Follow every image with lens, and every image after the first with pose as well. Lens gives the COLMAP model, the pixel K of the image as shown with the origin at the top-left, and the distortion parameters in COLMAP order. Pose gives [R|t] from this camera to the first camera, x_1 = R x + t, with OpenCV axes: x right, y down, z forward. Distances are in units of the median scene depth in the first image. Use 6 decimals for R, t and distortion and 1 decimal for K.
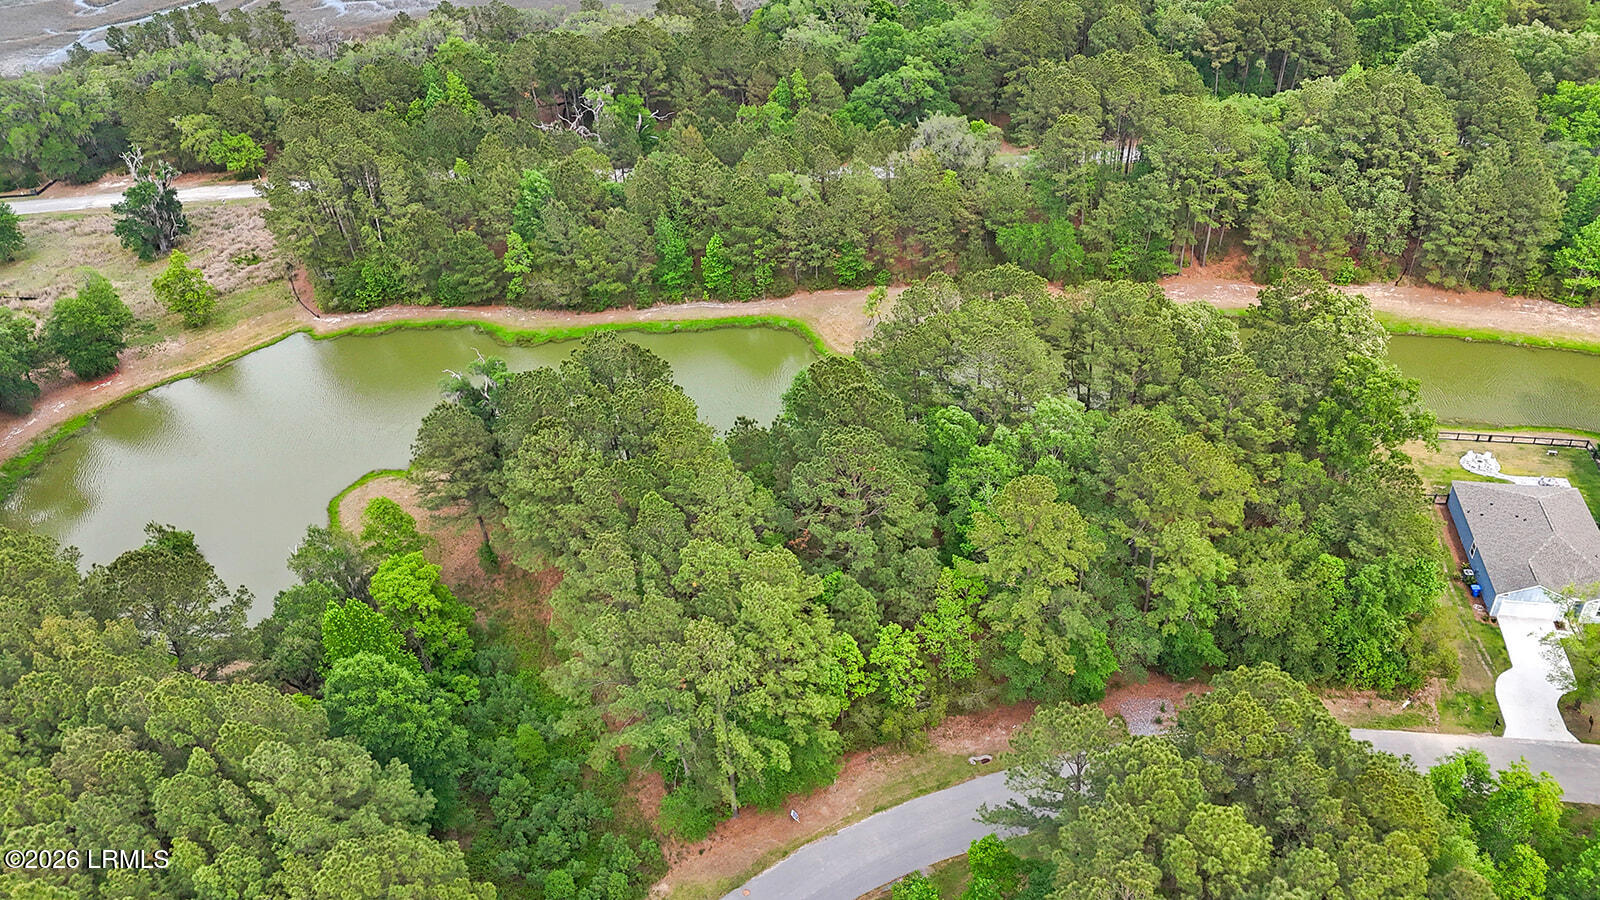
lens RADIAL K [[1184.5, 0, 800.0], [0, 1184.5, 450.0], [0, 0, 1]] dist [0.073588, -0.064012]
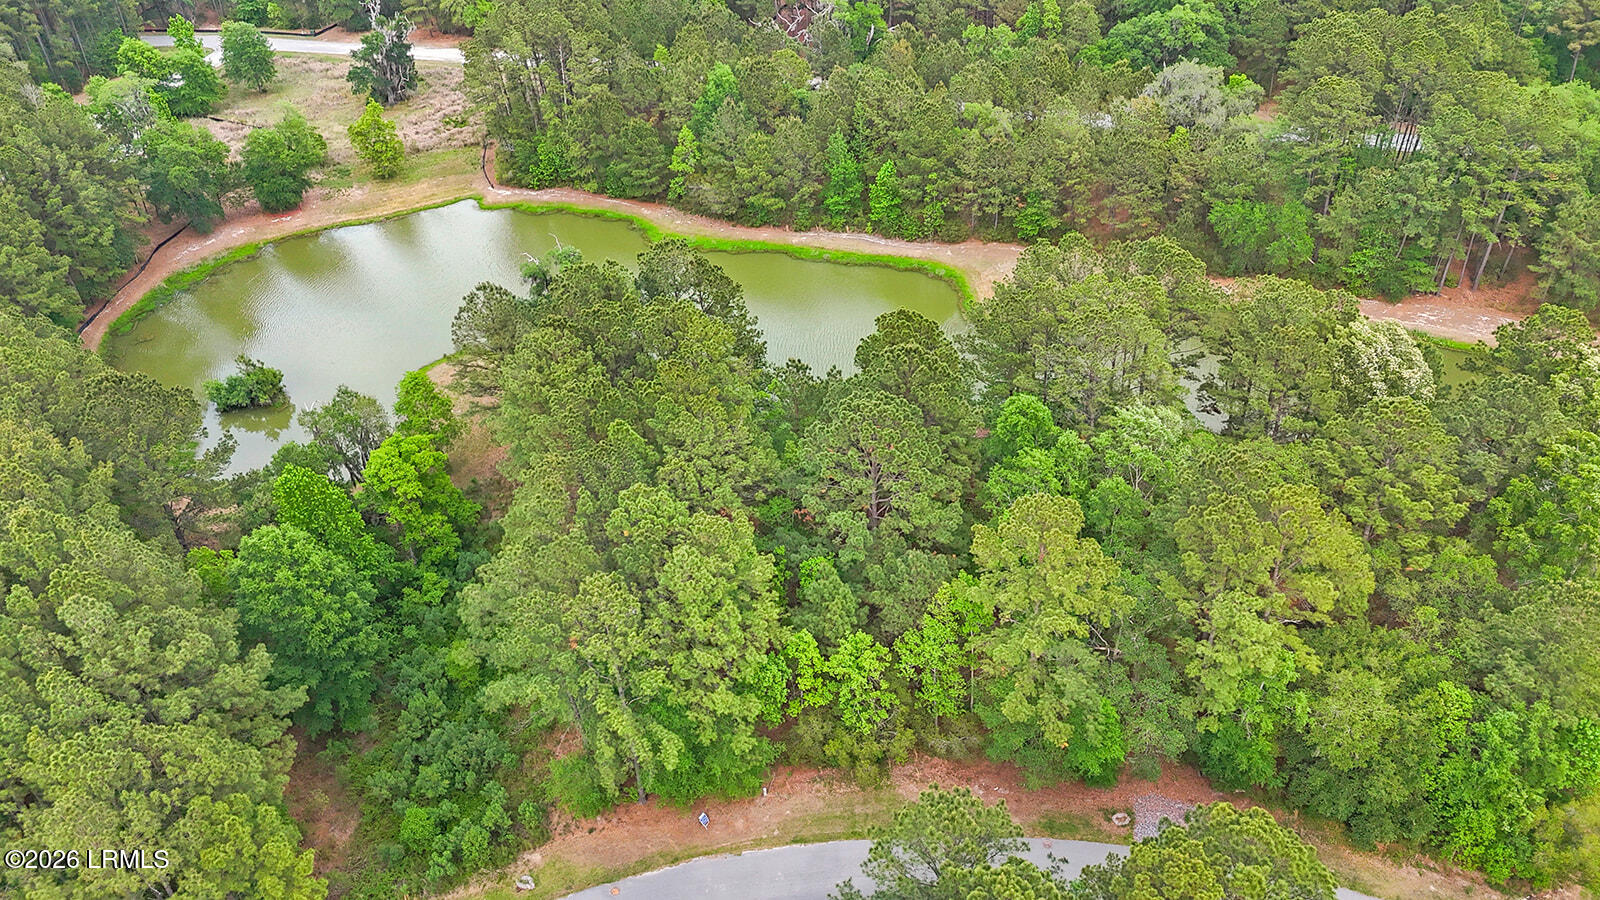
lens RADIAL K [[1184.5, 0, 800.0], [0, 1184.5, 450.0], [0, 0, 1]] dist [0.073588, -0.064012]
pose [[0.949765, 0.205417, -0.236116, 0.123789], [-0.194655, 0.978492, 0.068281, -0.016407], [0.245063, -0.018889, 0.969323, 0.108806]]
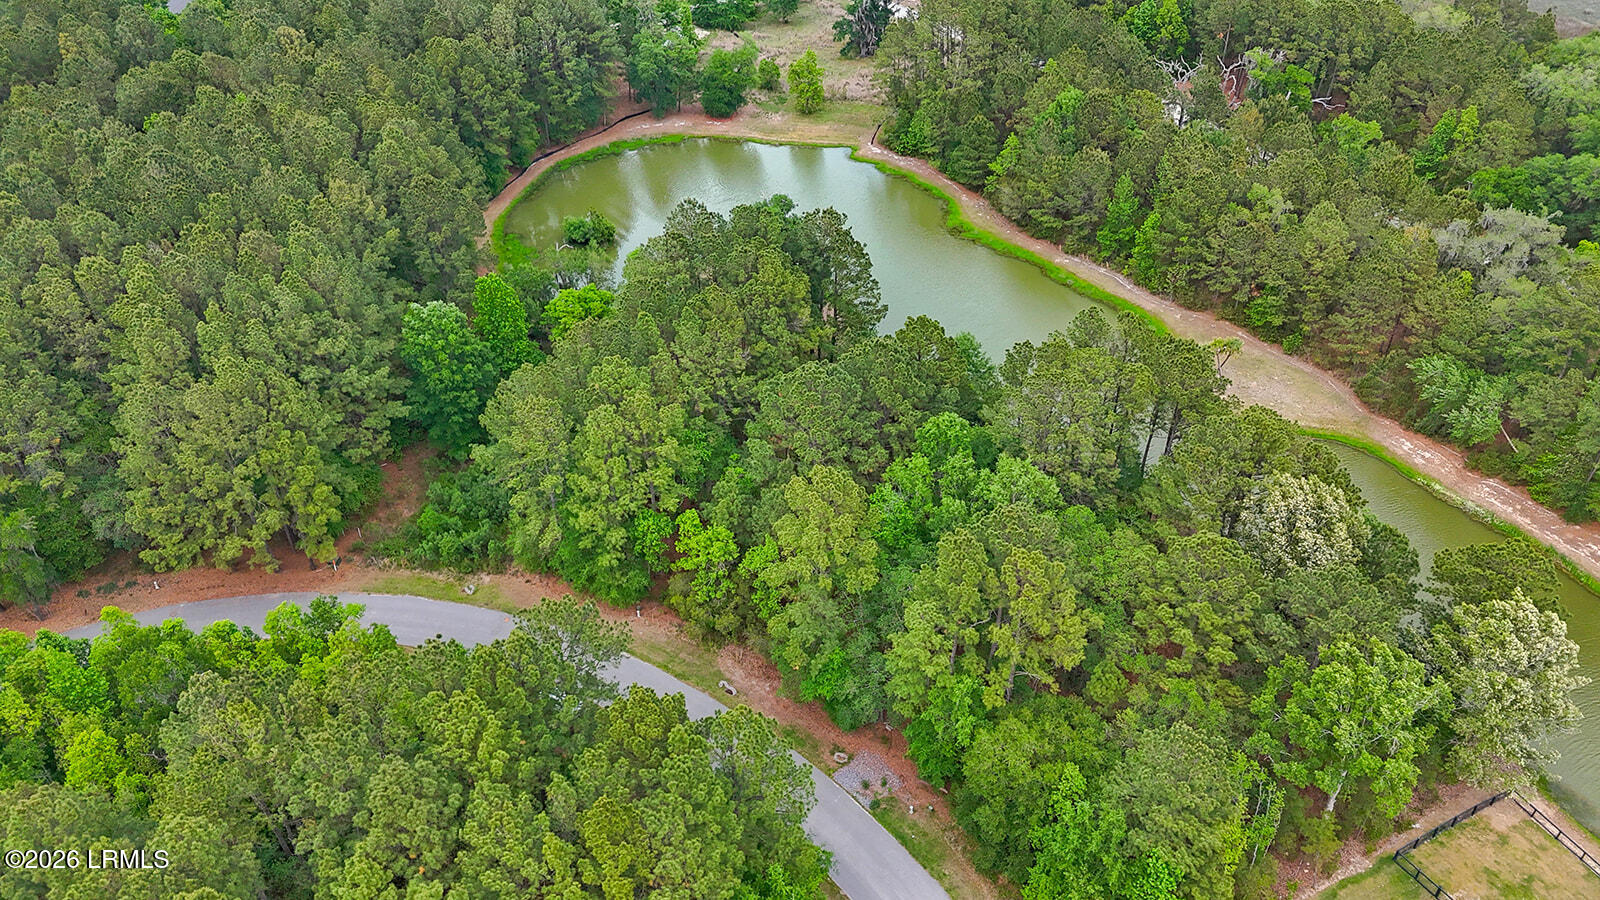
lens RADIAL K [[1184.5, 0, 800.0], [0, 1184.5, 450.0], [0, 0, 1]] dist [0.073588, -0.064012]
pose [[0.596176, 0.533374, -0.600072, 0.430884], [-0.490623, 0.833663, 0.253564, -0.128954], [0.635502, 0.143241, 0.758696, 0.133797]]
